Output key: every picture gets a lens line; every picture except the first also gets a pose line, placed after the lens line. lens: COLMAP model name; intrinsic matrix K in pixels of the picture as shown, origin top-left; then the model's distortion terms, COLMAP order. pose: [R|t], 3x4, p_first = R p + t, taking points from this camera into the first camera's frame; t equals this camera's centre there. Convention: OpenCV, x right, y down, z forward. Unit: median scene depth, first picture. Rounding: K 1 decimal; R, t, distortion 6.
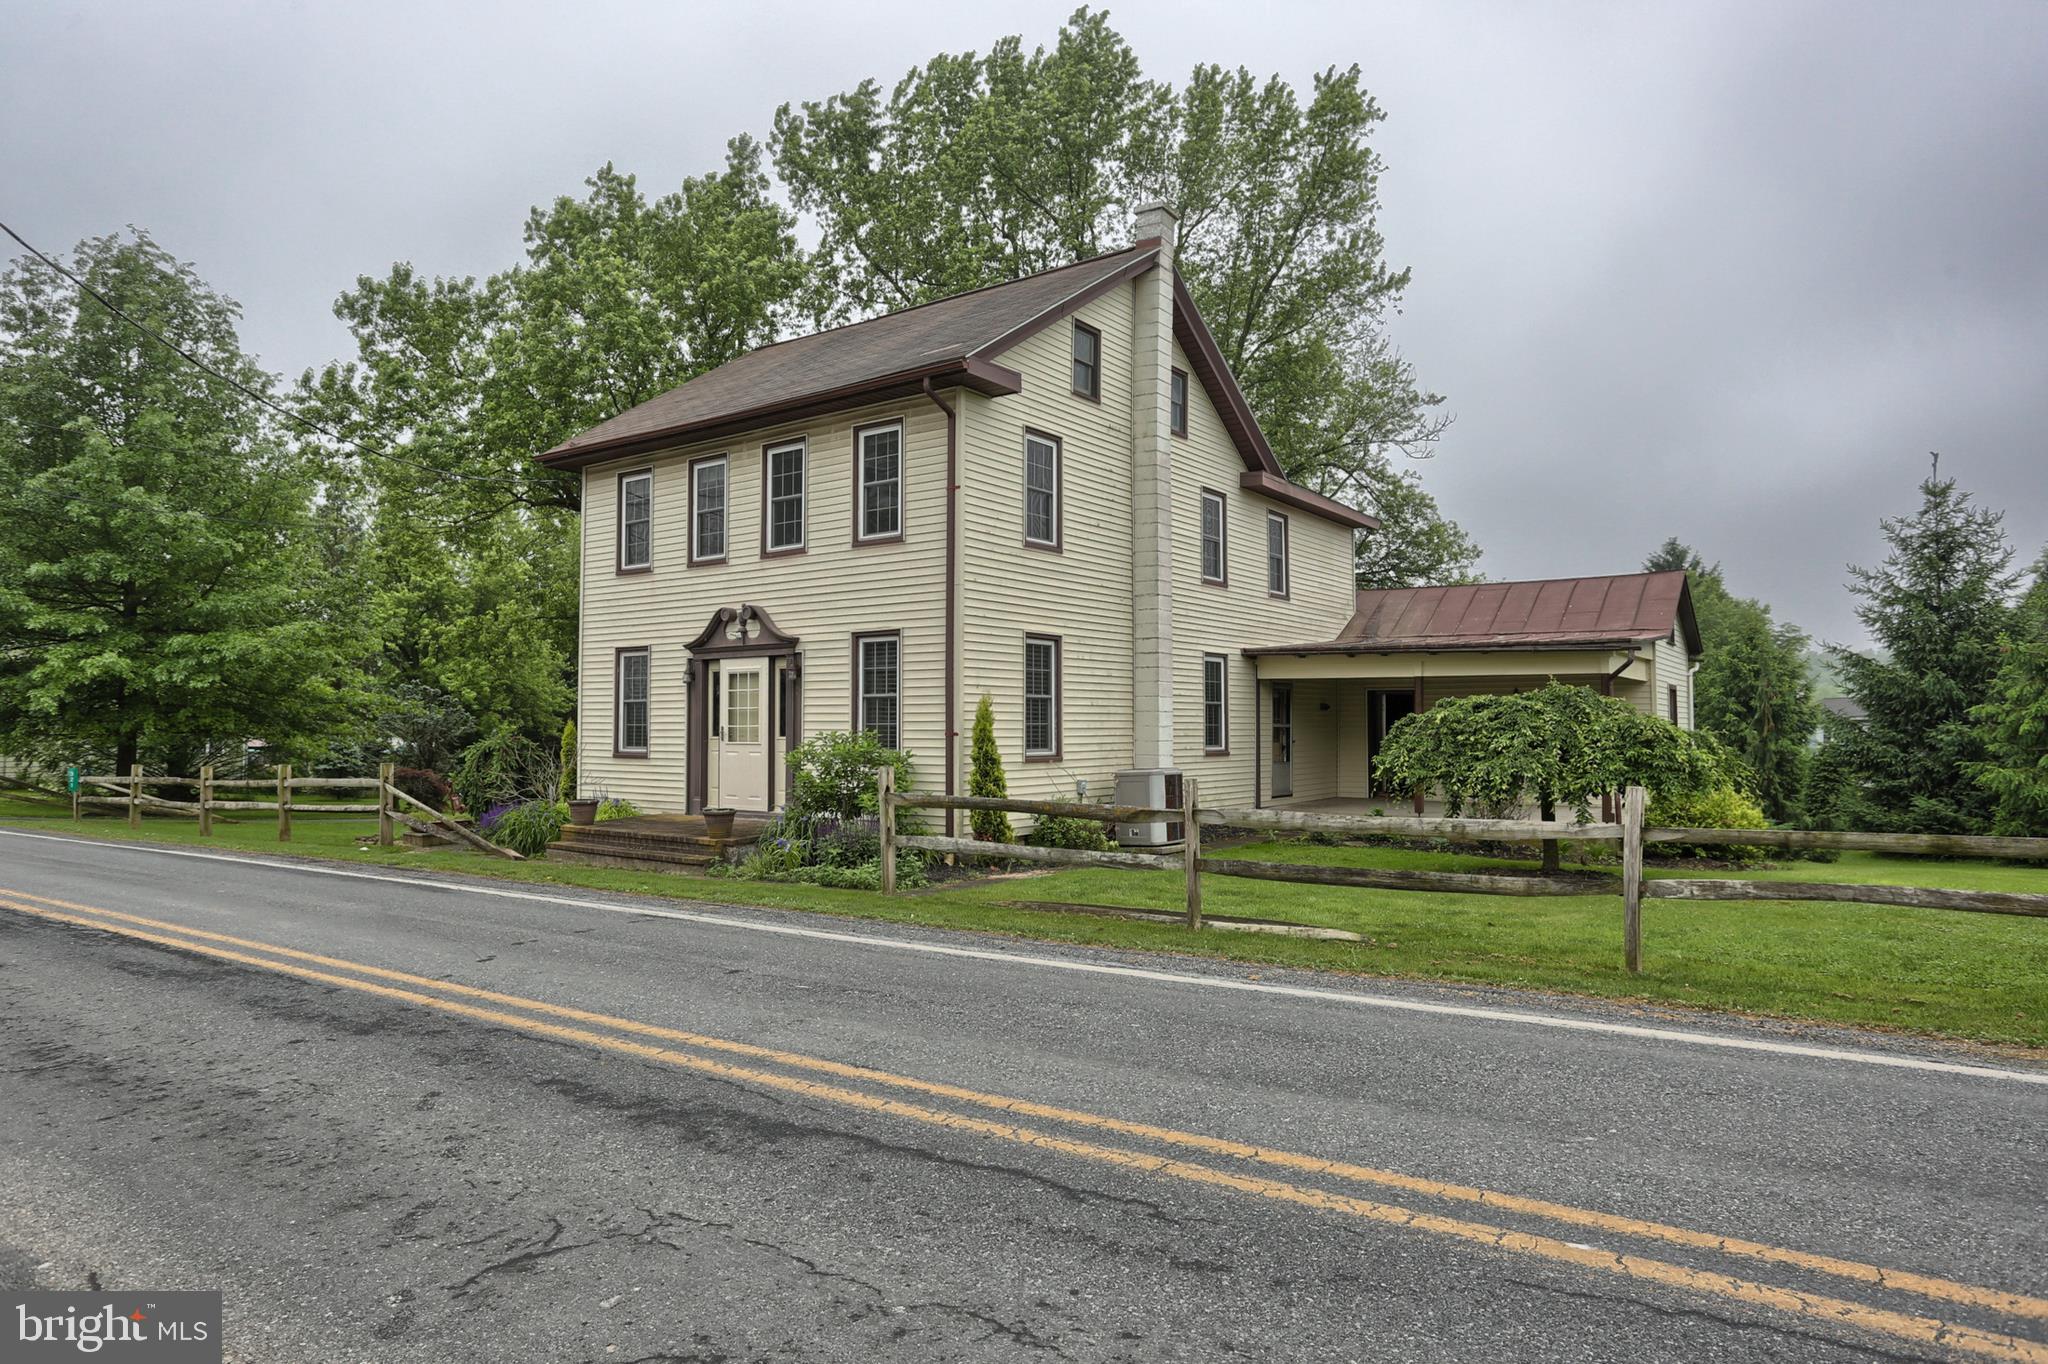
lens RADIAL K [[1228.5, 0, 1027.6], [0, 1228.5, 691.2], [0, 0, 1]] dist [-0.032776, 0.005844]
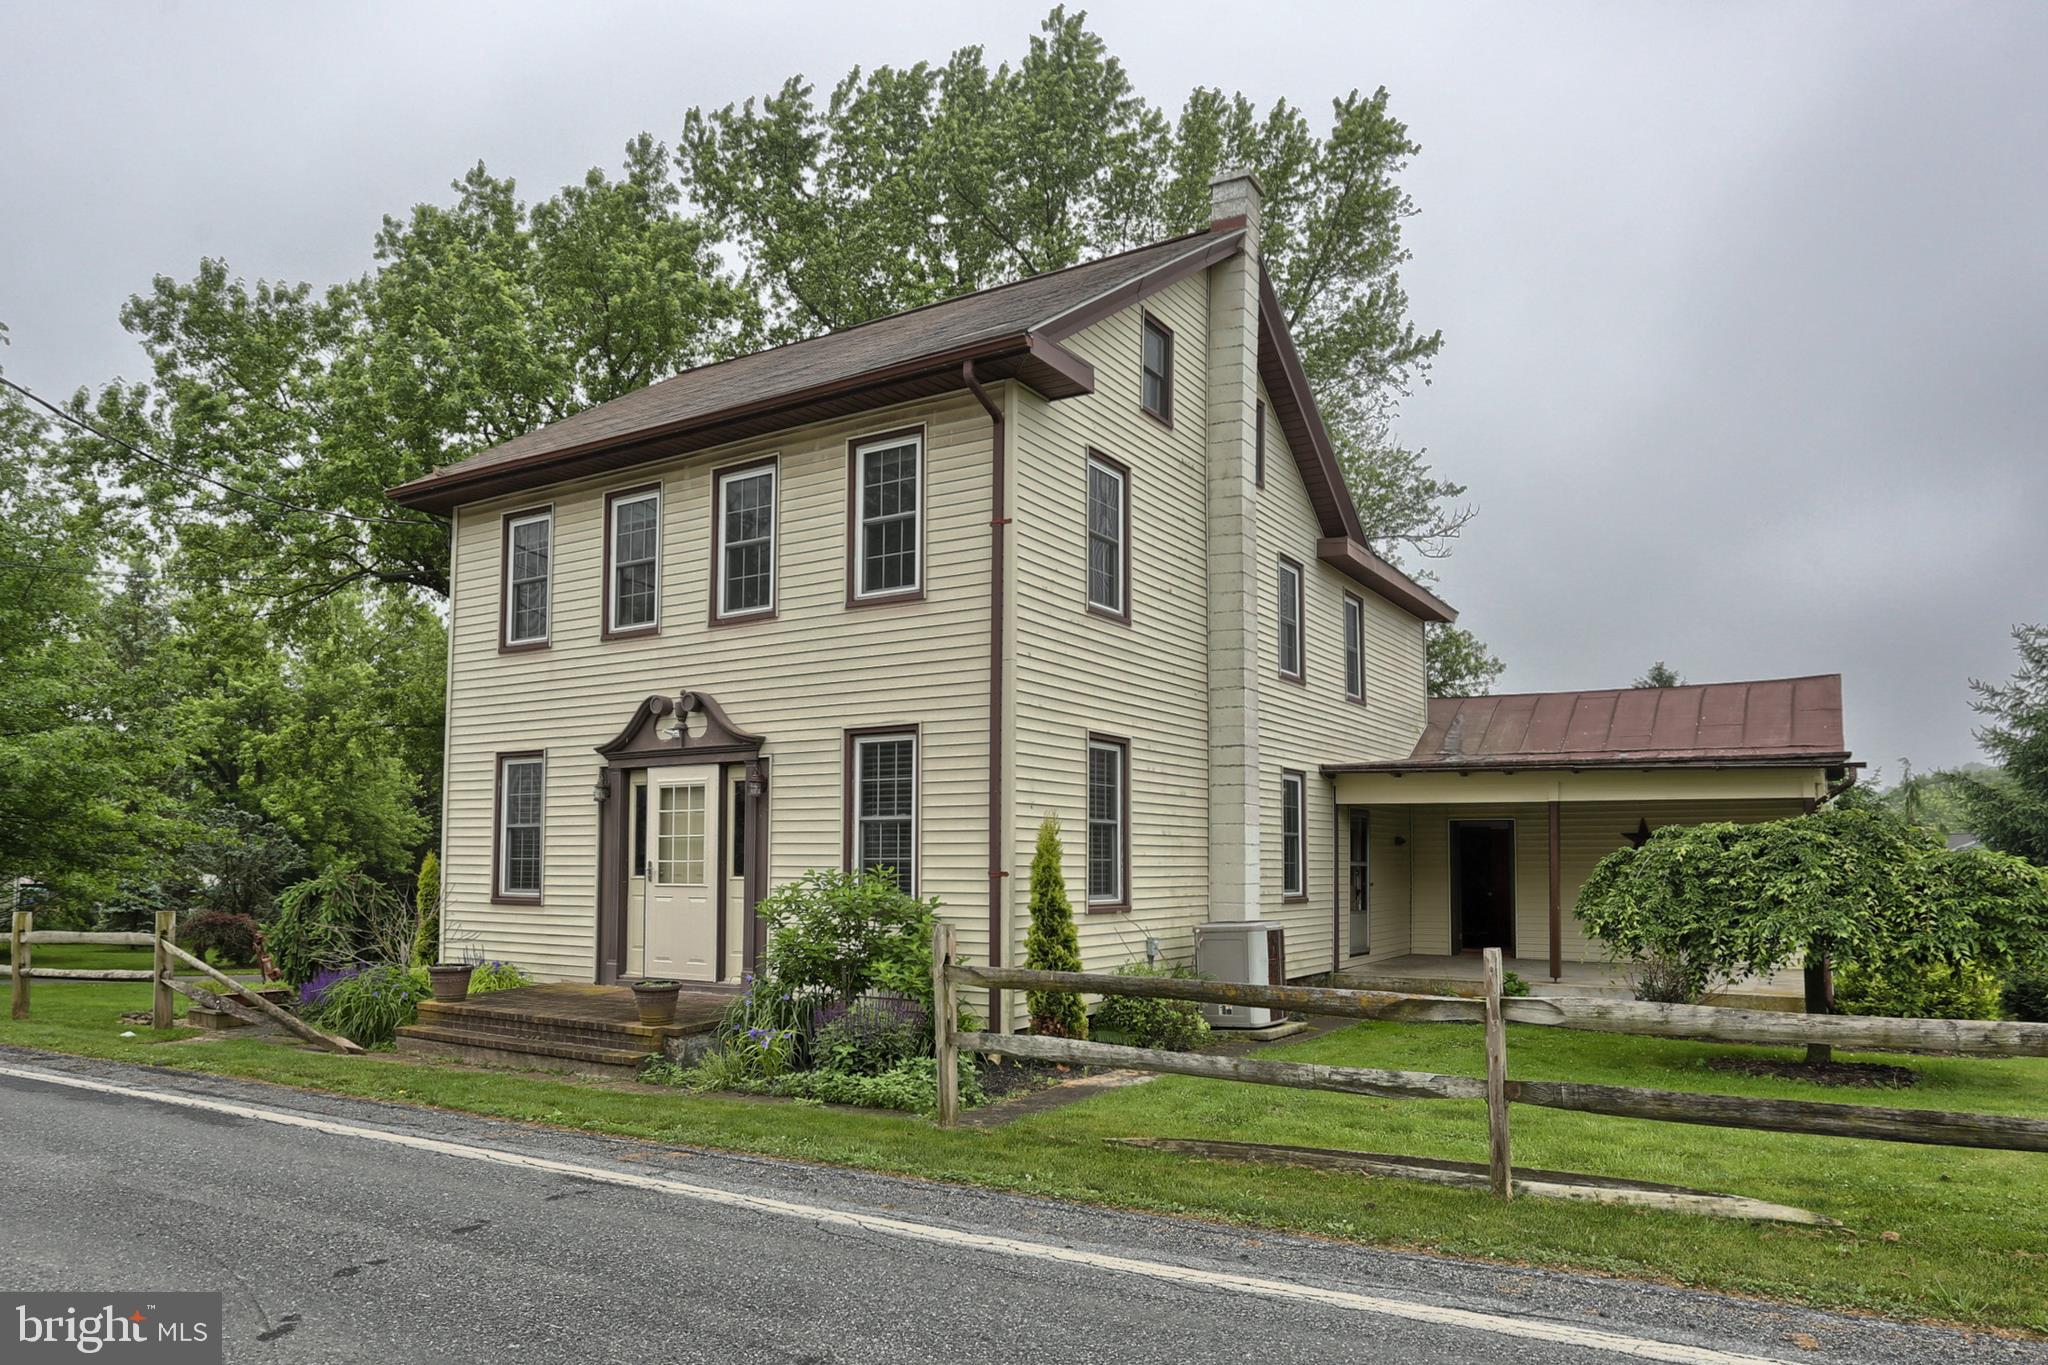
lens RADIAL K [[1331.9, 0, 1019.2], [0, 1331.9, 810.1], [0, 0, 1]] dist [-0.032972, -0.001579]
pose [[0.997628, 0.007570, 0.068424, -0.081171], [-0.006680, 0.999890, -0.013226, 0.007006], [-0.068516, 0.012737, 0.997569, 0.195881]]
